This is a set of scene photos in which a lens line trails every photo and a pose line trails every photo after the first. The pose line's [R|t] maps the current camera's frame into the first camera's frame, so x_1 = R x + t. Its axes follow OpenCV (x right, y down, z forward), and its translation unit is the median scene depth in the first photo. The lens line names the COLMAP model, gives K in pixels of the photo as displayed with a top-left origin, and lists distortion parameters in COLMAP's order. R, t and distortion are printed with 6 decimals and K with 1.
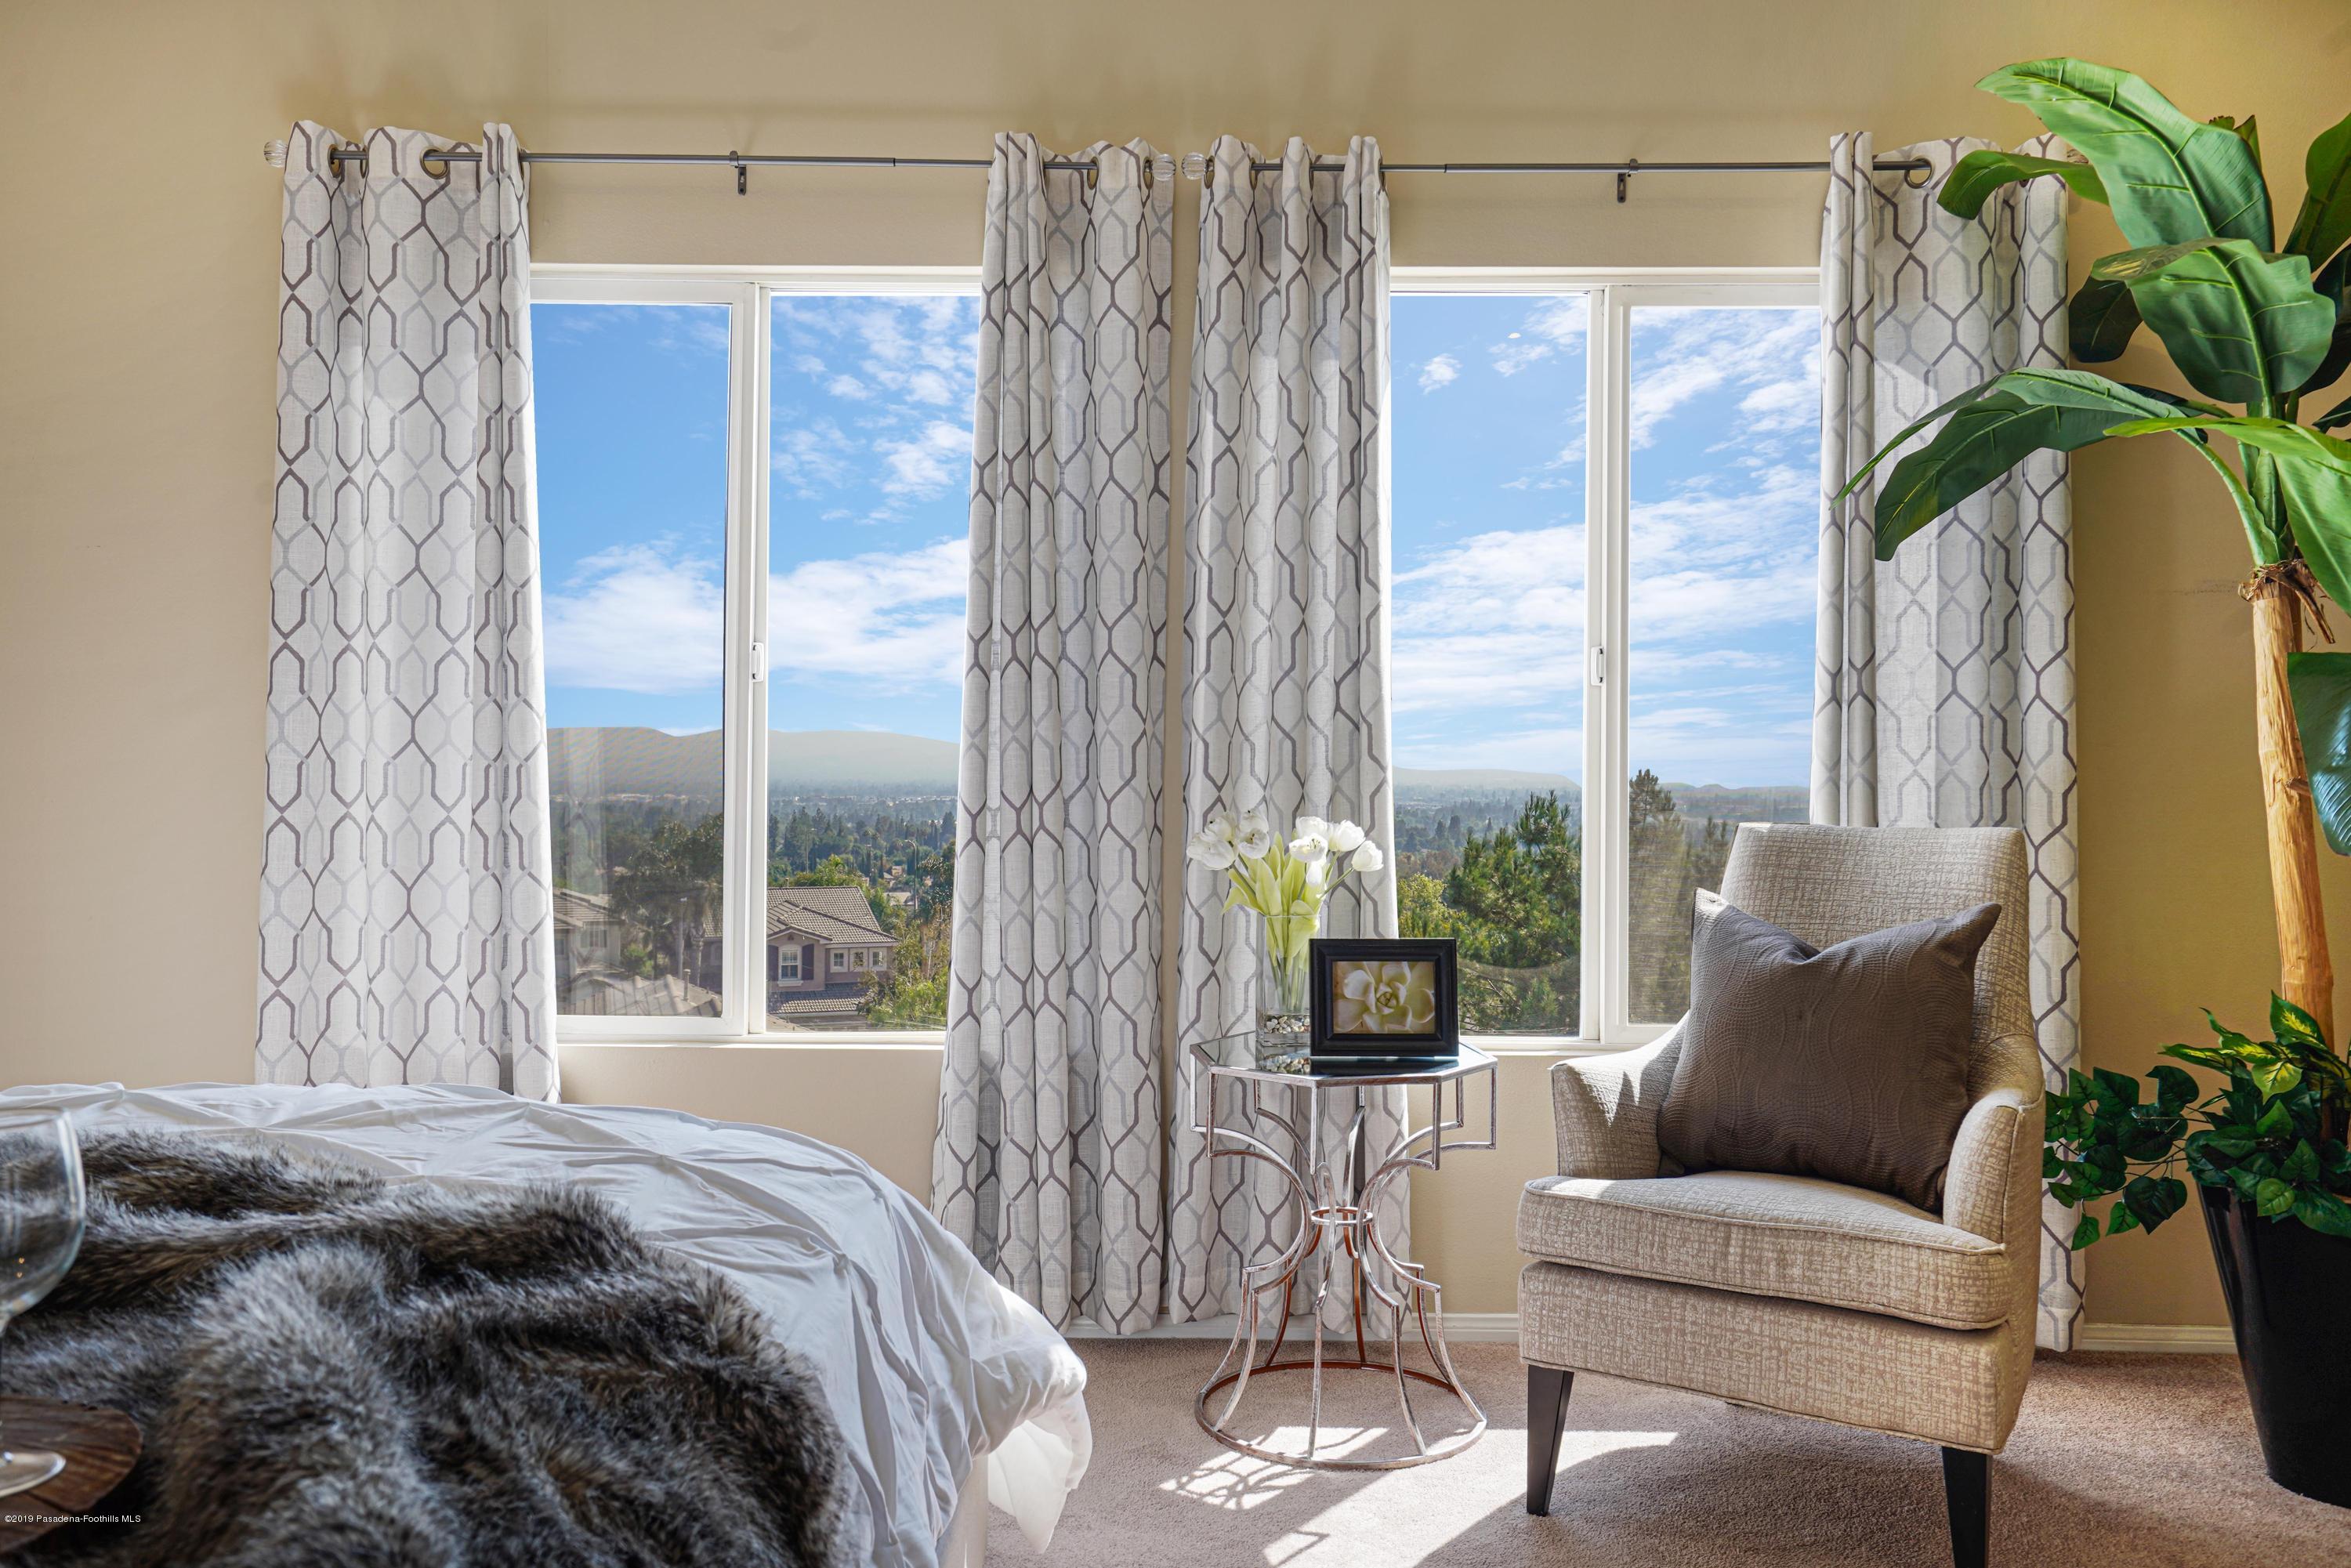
lens RADIAL K [[1908.5, 0, 1182.7], [0, 1908.5, 765.2], [0, 0, 1]] dist [0.022896, 0.010730]
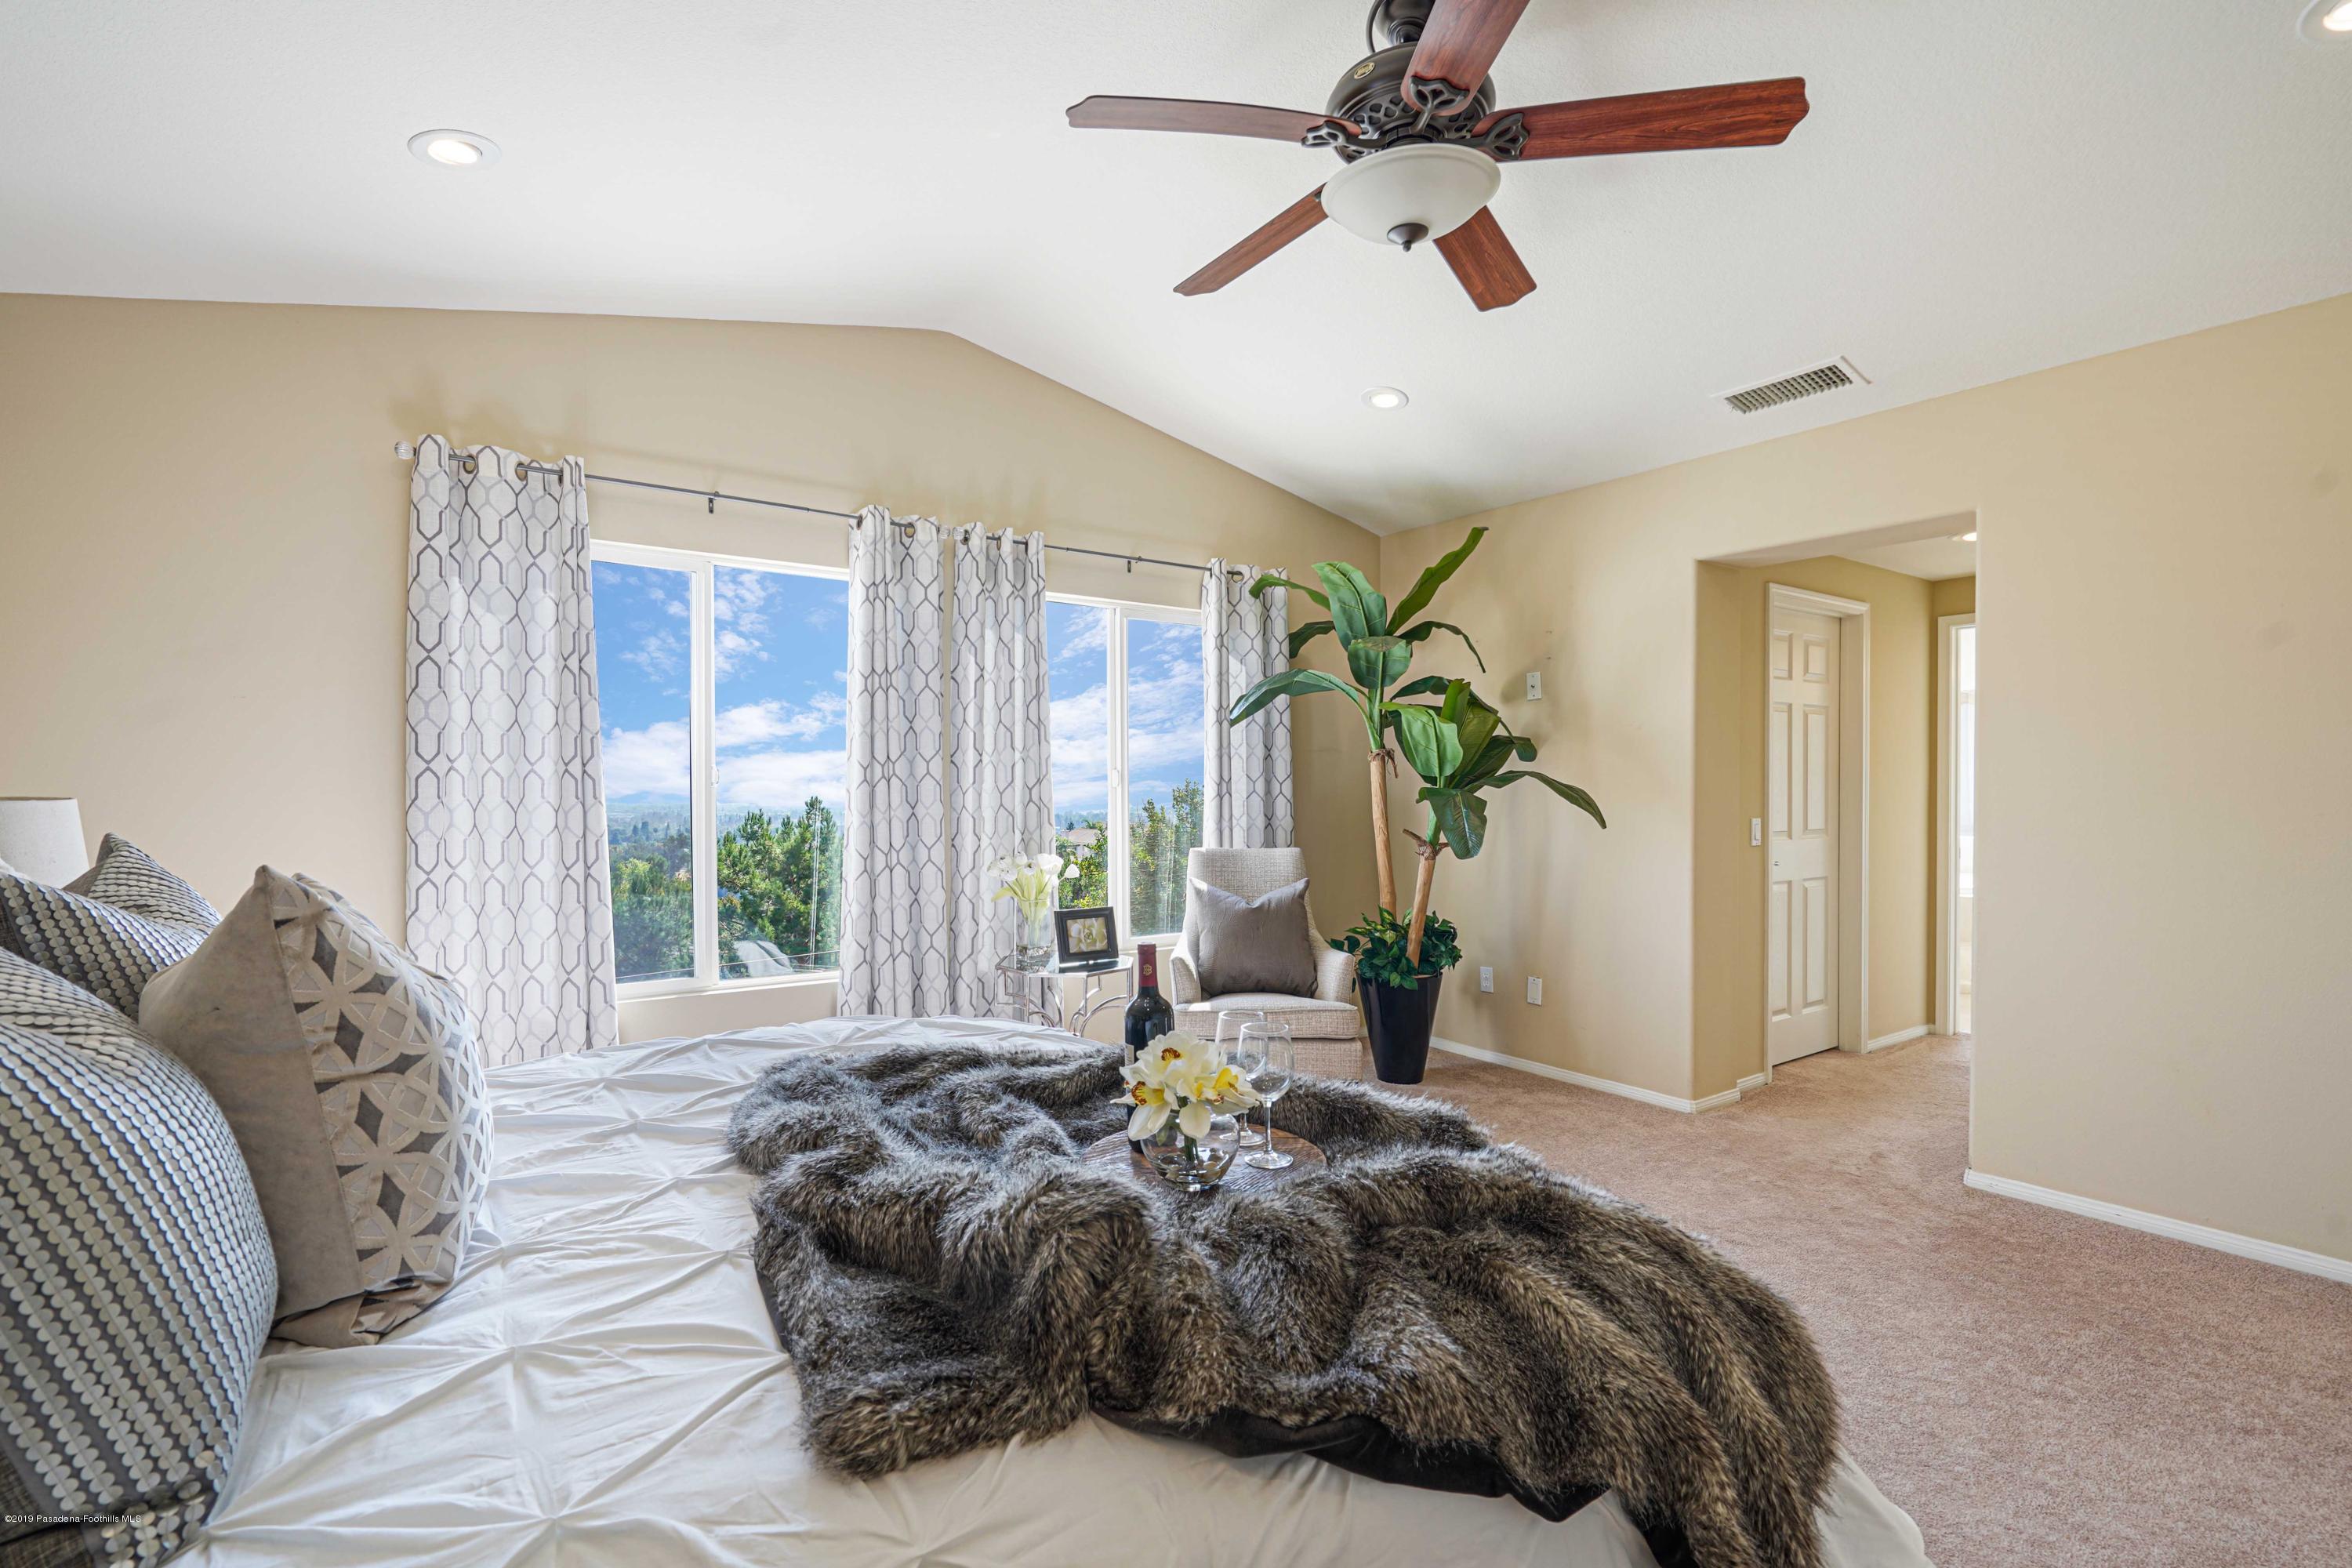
lens RADIAL K [[1074.6, 0, 1176.2], [0, 1074.6, 800.9], [0, 0, 1]] dist [-0.017546, 0.006755]
pose [[0.814711, -0.011385, 0.579755, -0.475047], [0.004083, 0.999895, 0.013897, -0.045332], [-0.579852, -0.008955, 0.814672, -0.063347]]
